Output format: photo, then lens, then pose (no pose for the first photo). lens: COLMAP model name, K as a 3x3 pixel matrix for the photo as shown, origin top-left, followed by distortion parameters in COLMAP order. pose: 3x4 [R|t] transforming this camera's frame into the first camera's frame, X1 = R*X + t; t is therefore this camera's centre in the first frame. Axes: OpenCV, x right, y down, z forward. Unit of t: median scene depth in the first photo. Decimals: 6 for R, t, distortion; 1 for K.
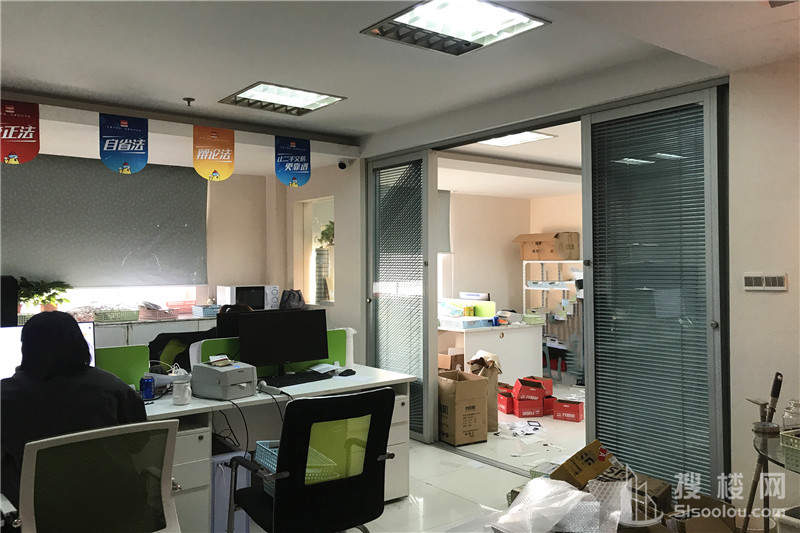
lens RADIAL K [[653.5, 0, 400.4], [0, 653.5, 255.7], [0, 0, 1]] dist [0.047366, -0.109028]
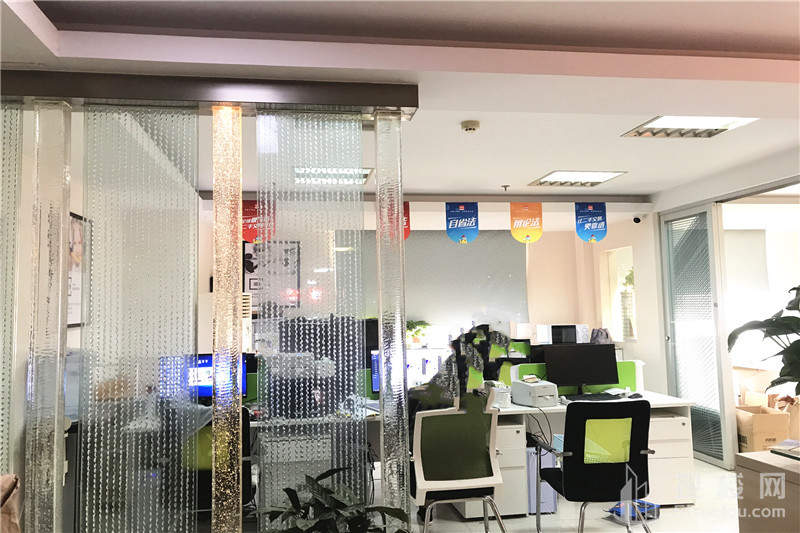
lens RADIAL K [[653.5, 0, 400.4], [0, 653.5, 255.7], [0, 0, 1]] dist [0.047366, -0.109028]
pose [[0.878683, -0.051293, -0.474641, 0.100155], [0.023302, 0.997634, -0.064674, -0.011049], [0.476836, 0.045768, 0.877800, -0.233490]]
